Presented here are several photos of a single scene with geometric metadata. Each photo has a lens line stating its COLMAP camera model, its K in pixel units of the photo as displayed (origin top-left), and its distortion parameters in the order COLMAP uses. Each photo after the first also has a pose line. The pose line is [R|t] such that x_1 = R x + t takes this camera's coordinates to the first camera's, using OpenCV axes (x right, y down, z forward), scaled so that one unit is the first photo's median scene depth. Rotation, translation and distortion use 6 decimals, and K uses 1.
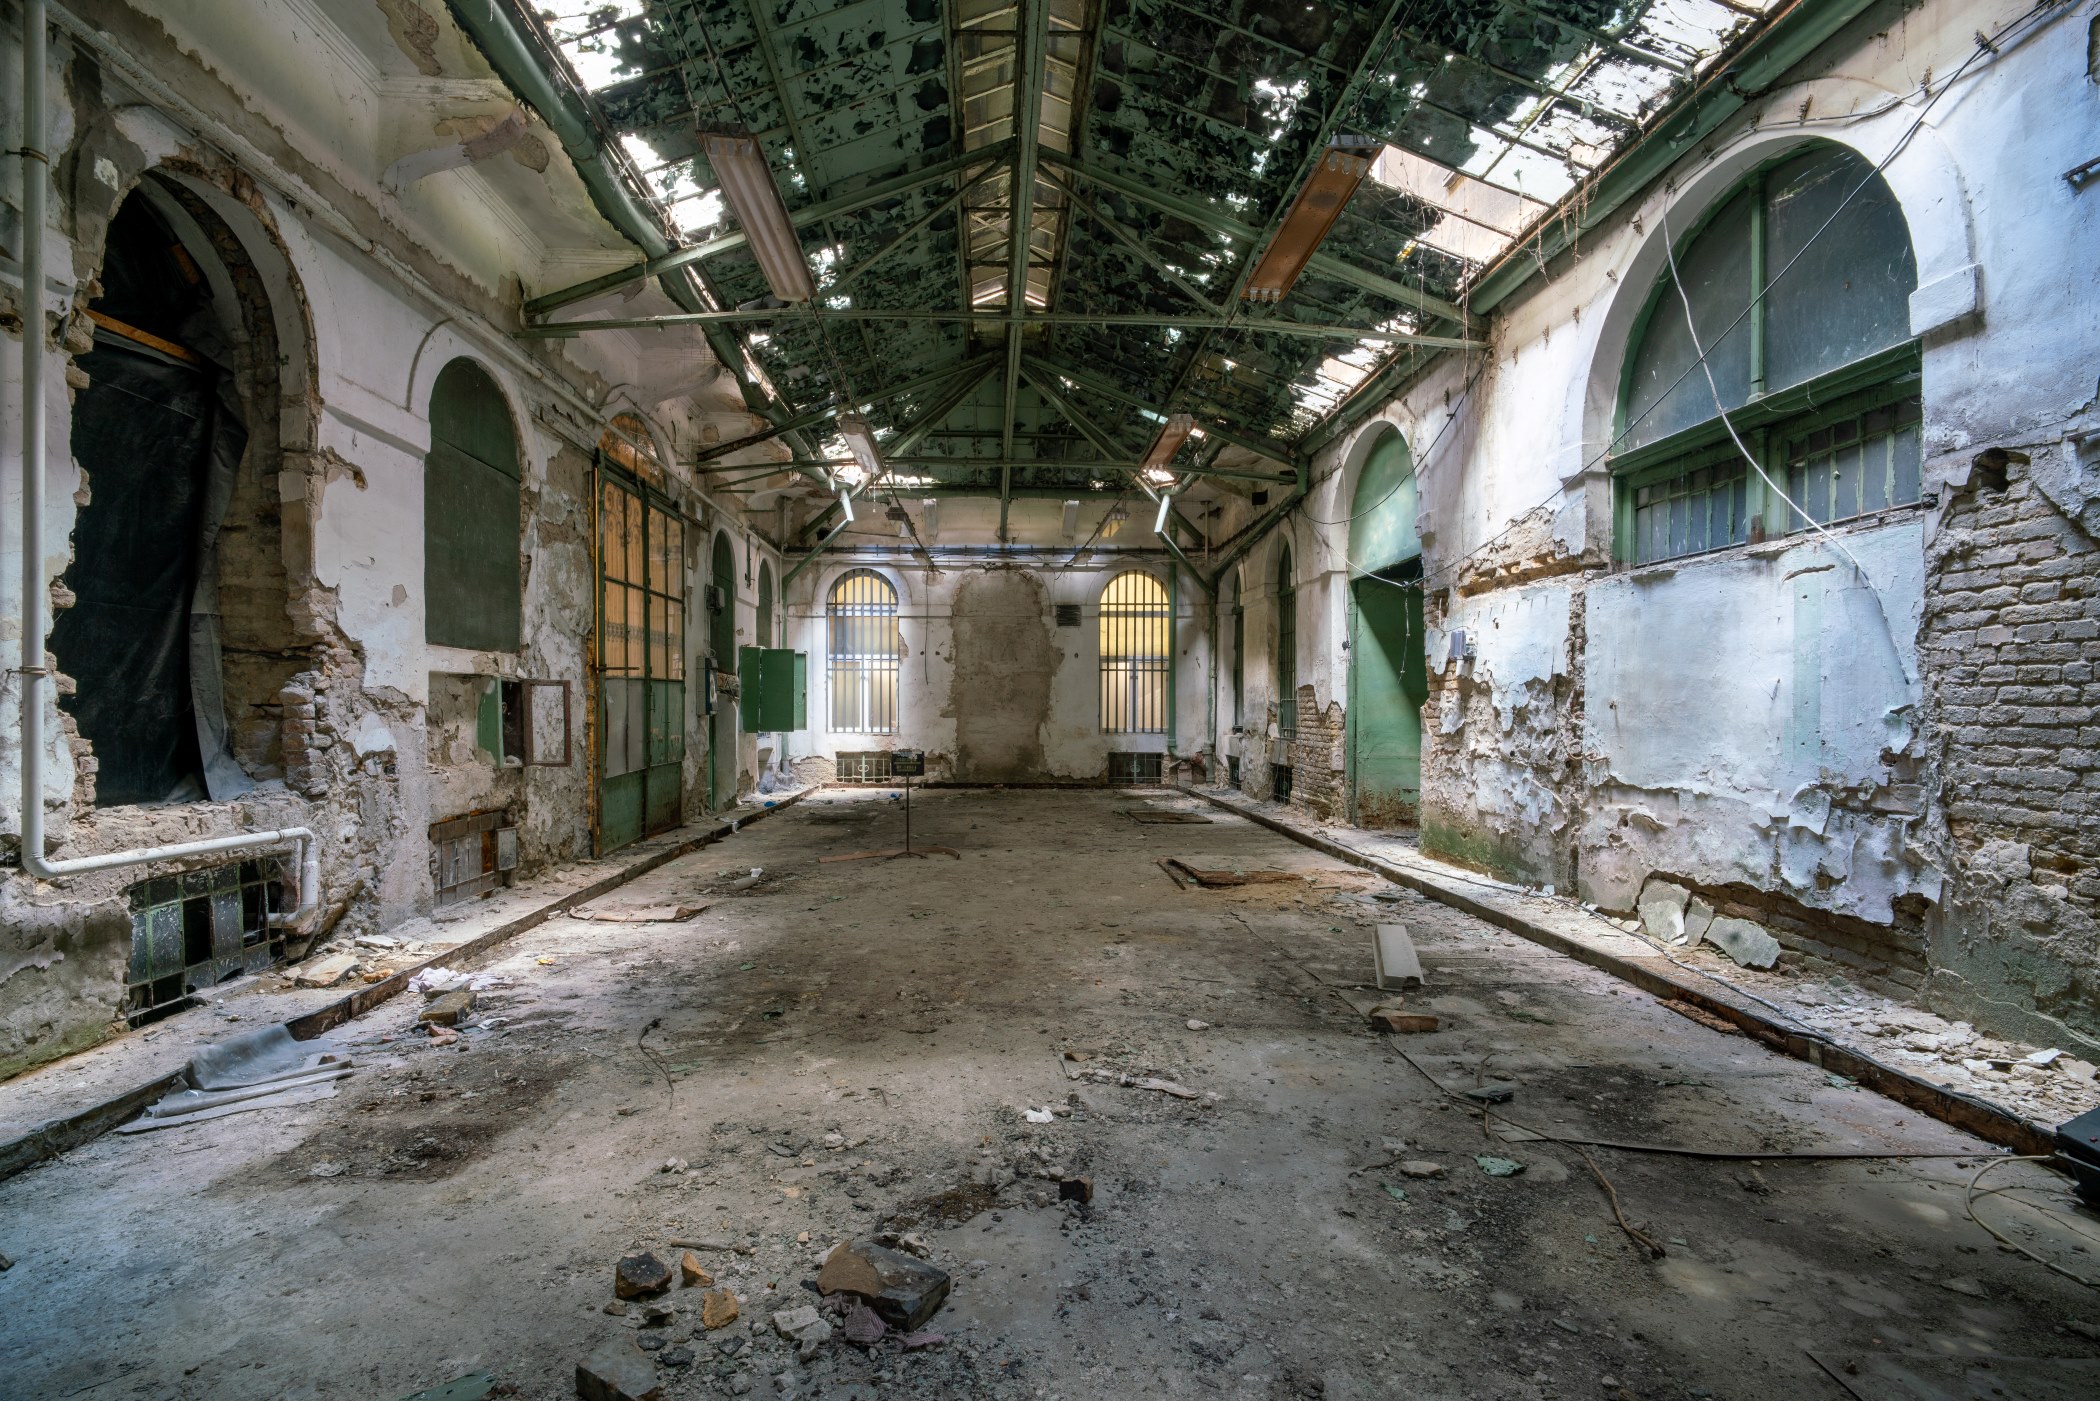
lens RADIAL K [[1096.5, 0, 1027.1], [0, 1096.5, 722.1], [0, 0, 1]] dist [-0.021640, 0.002965]
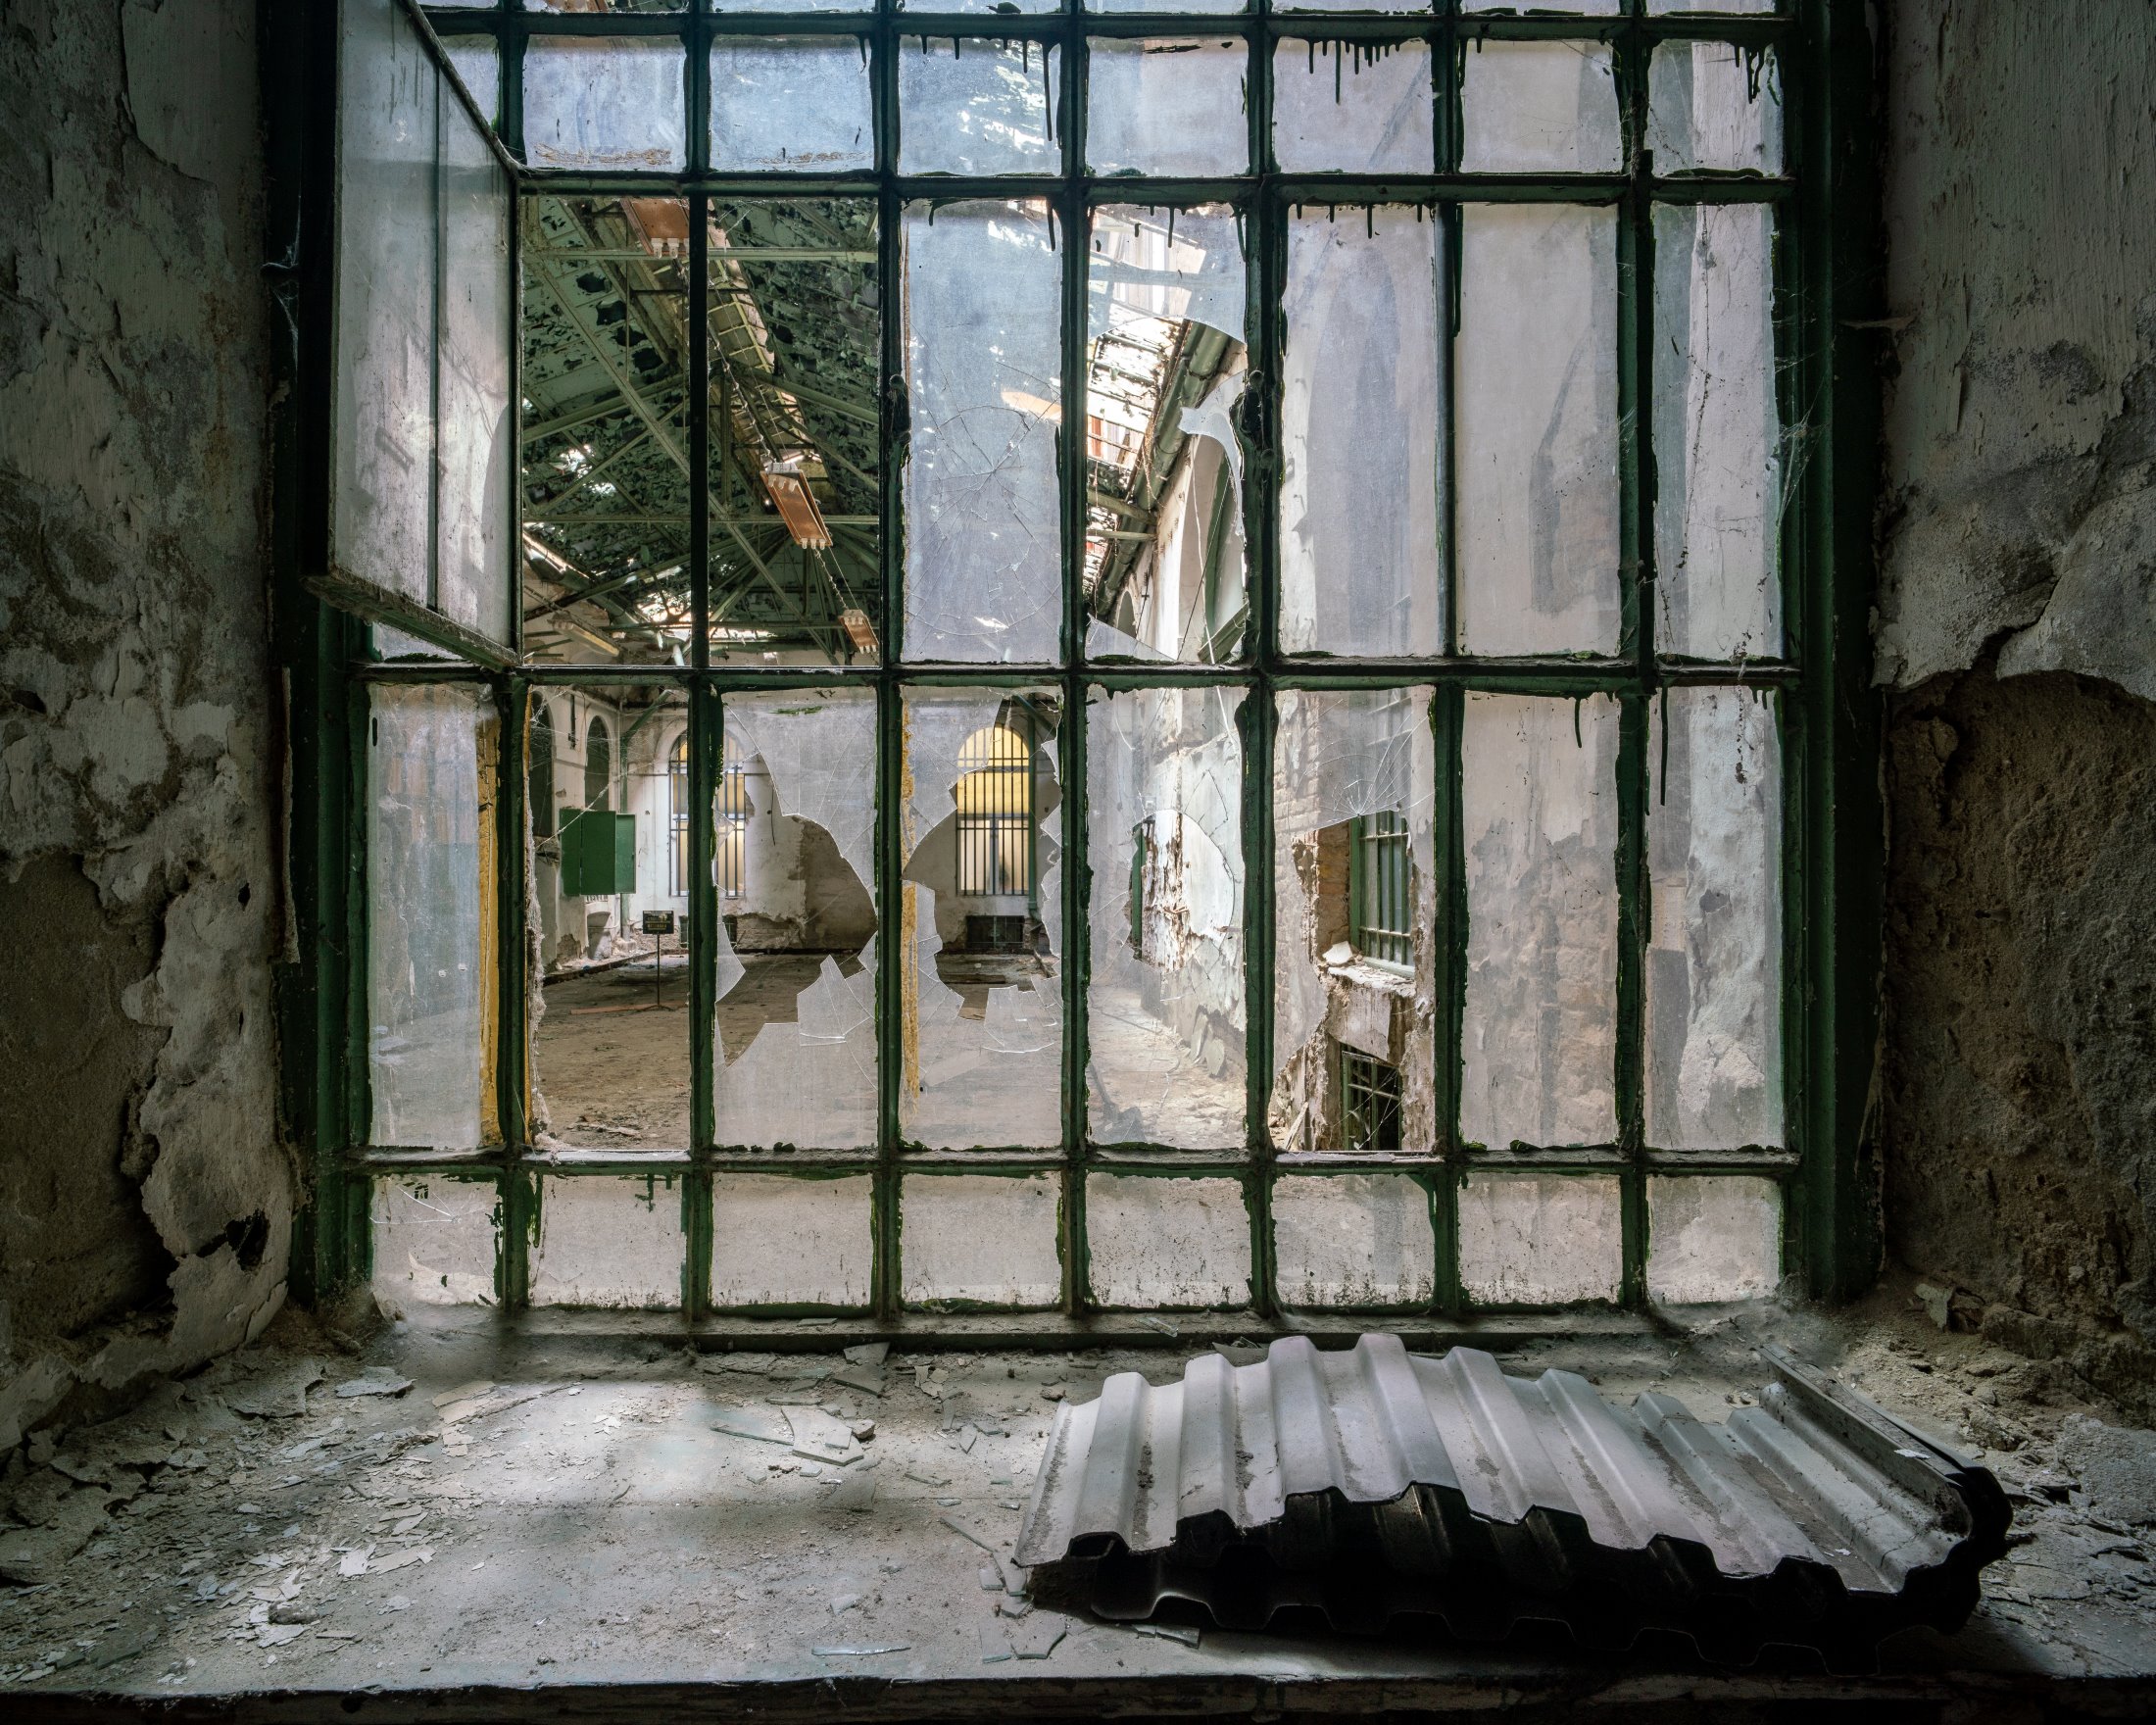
lens RADIAL K [[1415.6, 0, 1060.6], [0, 1415.6, 864.7], [0, 0, 1]] dist [-0.011228, 0.000771]
pose [[0.999570, -0.006067, -0.028681, 0.220440], [0.005666, 0.999886, -0.014025, 0.001645], [0.028763, 0.013856, 0.999490, -0.252277]]
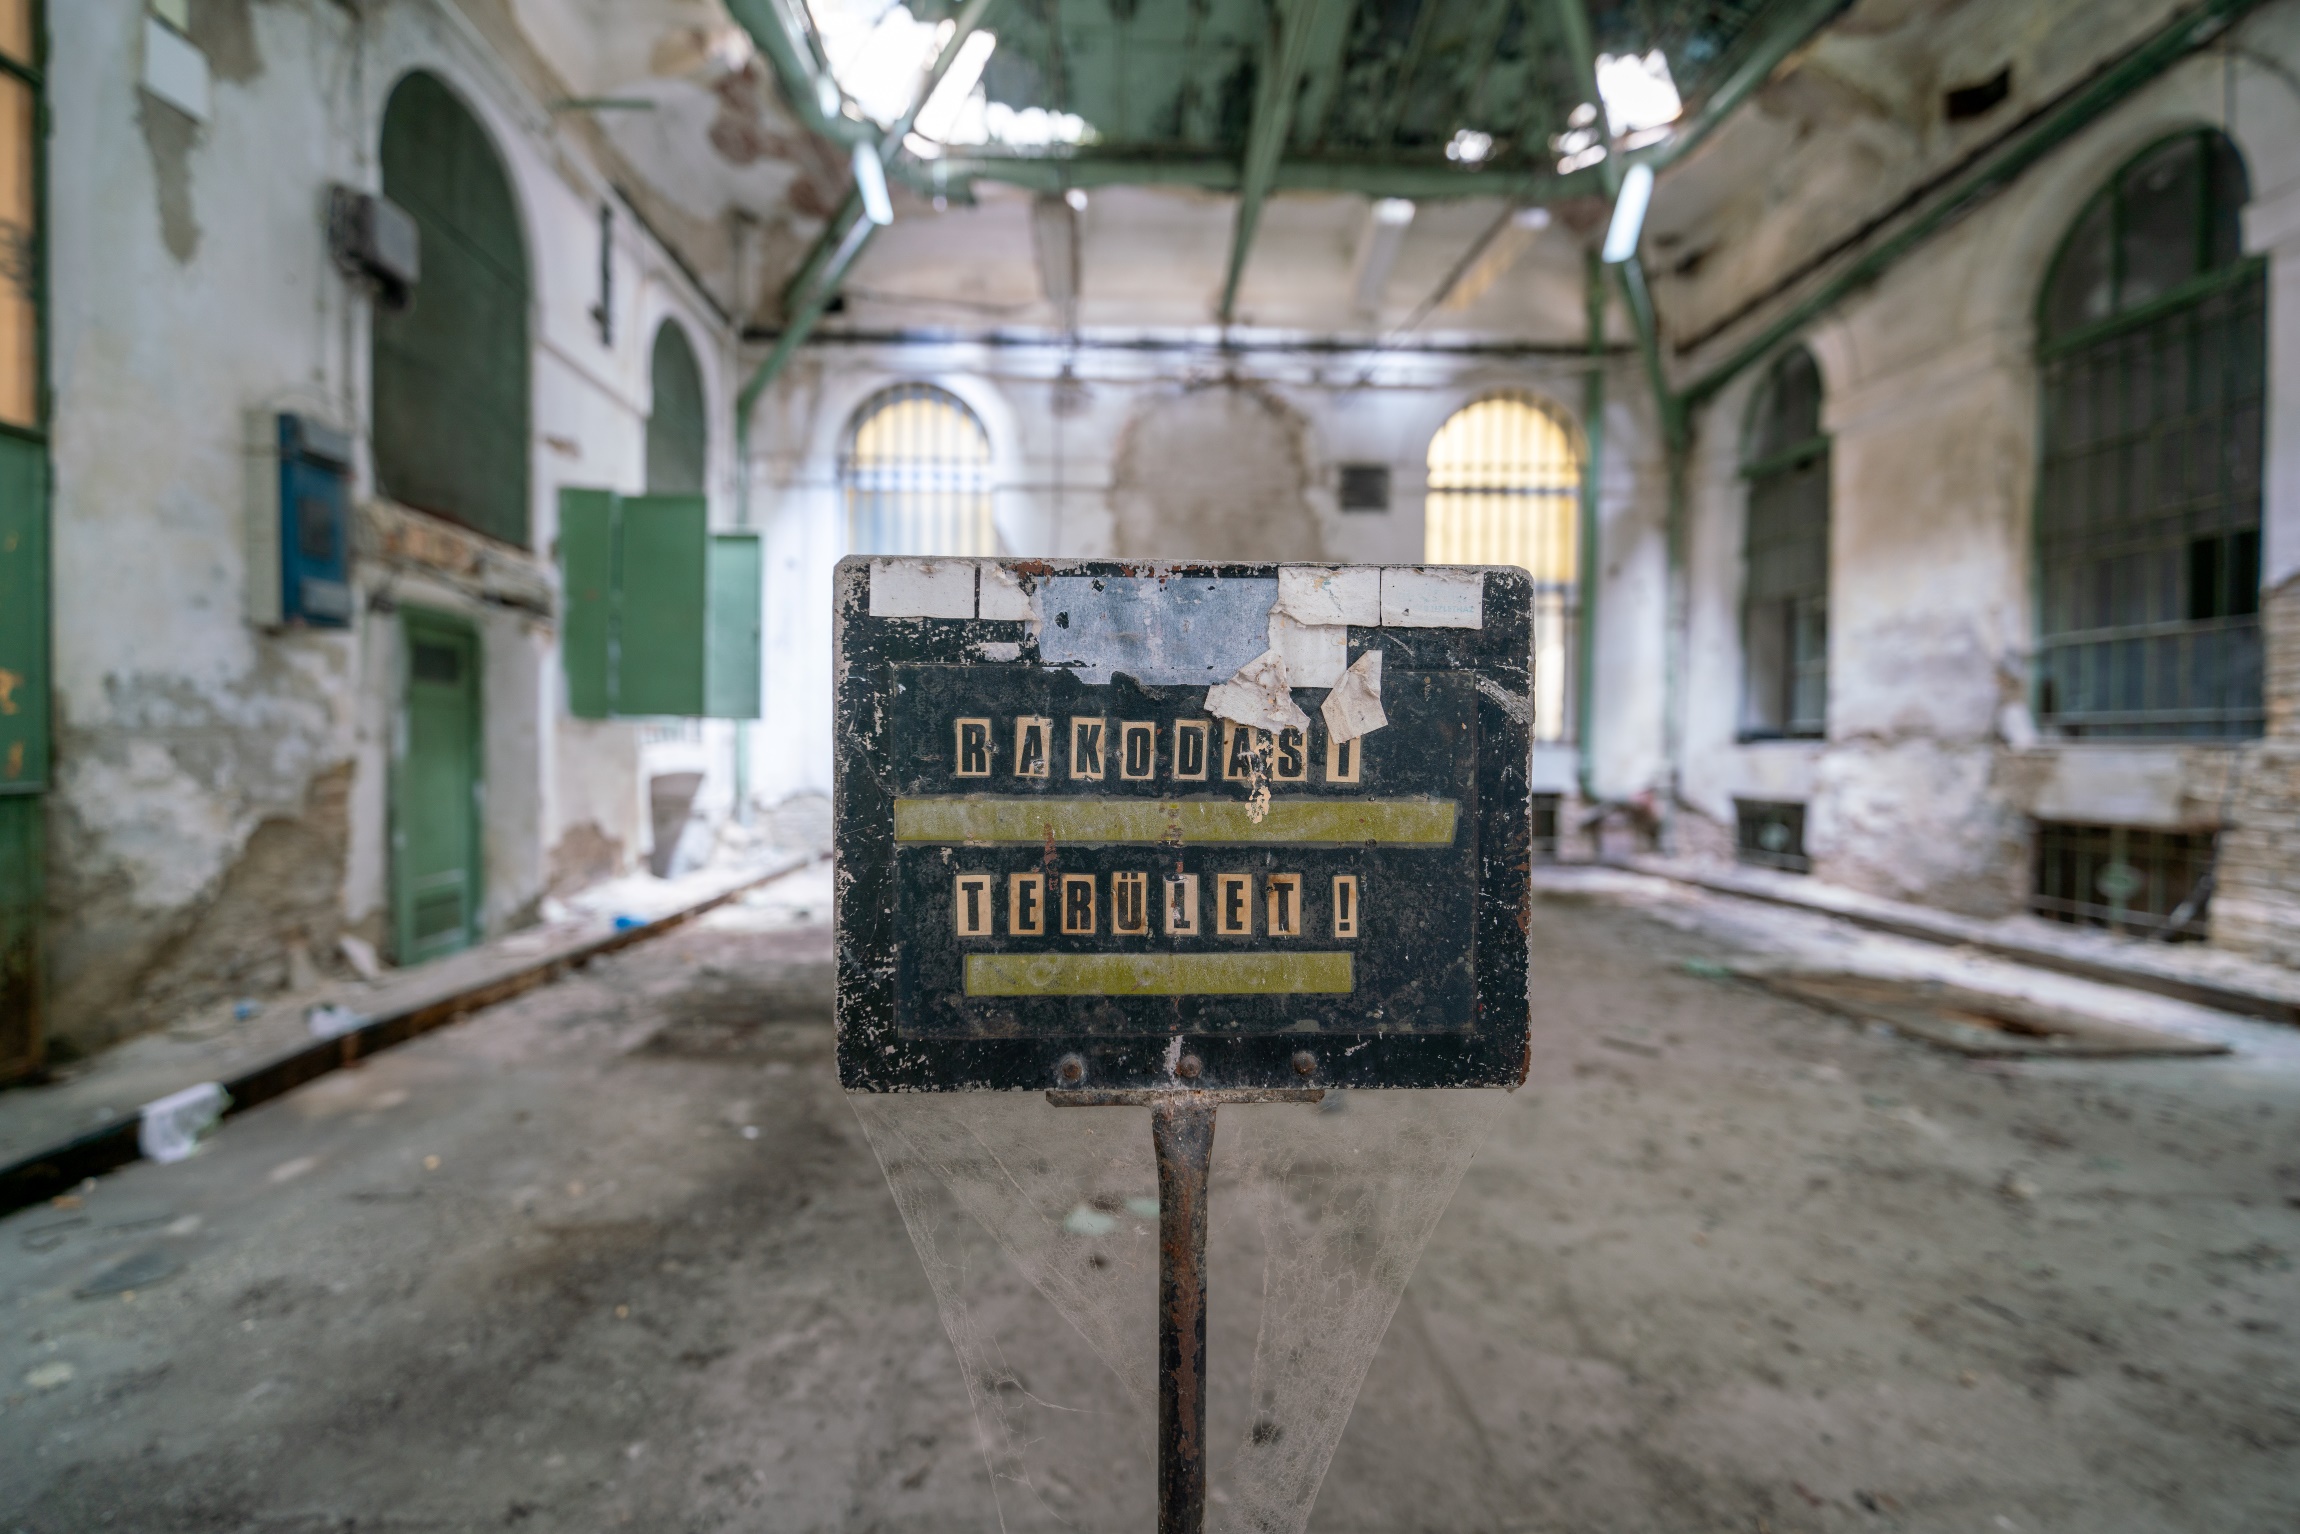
lens RADIAL K [[1027.6, 0, 1105.3], [0, 1027.6, 780.6], [0, 0, 1]] dist [-0.005496, 0.000048]
pose [[0.999945, 0.007543, -0.007296, -0.076710], [-0.007457, 0.999903, 0.011742, 0.024010], [0.007384, -0.011687, 0.999904, 0.653053]]
